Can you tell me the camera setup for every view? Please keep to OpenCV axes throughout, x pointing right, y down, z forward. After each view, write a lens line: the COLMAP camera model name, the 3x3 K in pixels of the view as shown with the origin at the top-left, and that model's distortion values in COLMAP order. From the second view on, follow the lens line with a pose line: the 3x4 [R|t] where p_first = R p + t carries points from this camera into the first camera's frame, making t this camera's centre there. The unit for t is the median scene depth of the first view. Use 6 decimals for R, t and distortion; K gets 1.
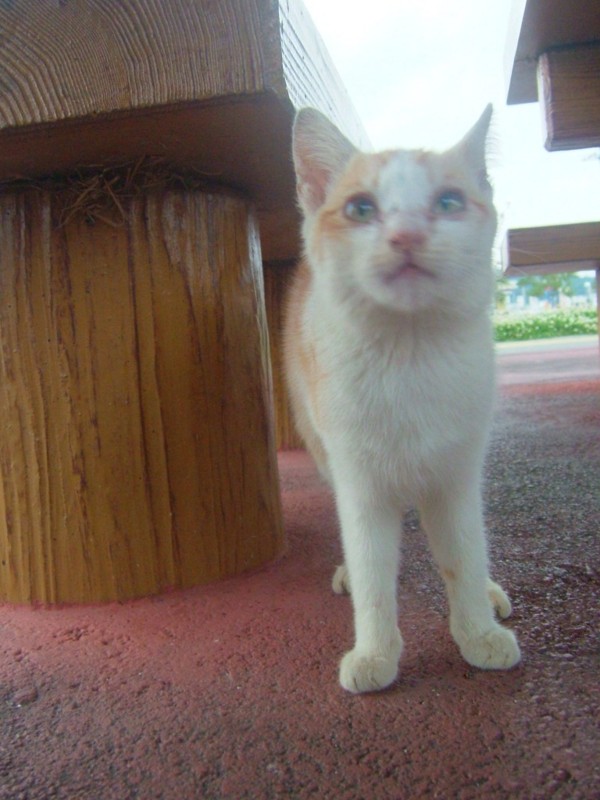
lens RADIAL K [[823.8, 0, 299.9], [0, 823.8, 400.3], [0, 0, 1]] dist [-0.075426, 0.000000]
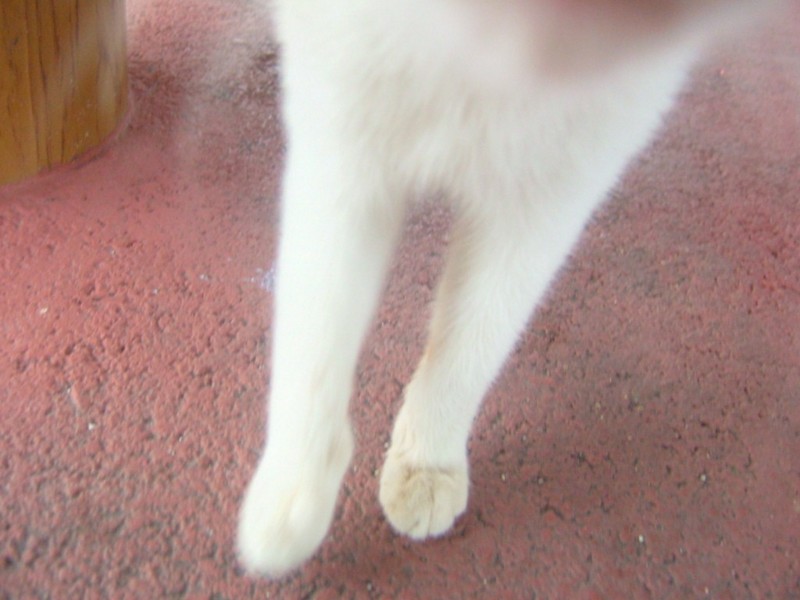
lens RADIAL K [[823.8, 0, 400.7], [0, 823.8, 299.2], [0, 0, 1]] dist [-0.075426, 0.000000]
pose [[0.932309, 0.018519, 0.361189, -0.082129], [-0.200125, 0.858275, 0.472562, -0.090525], [-0.301248, -0.512857, 0.803883, 0.462706]]
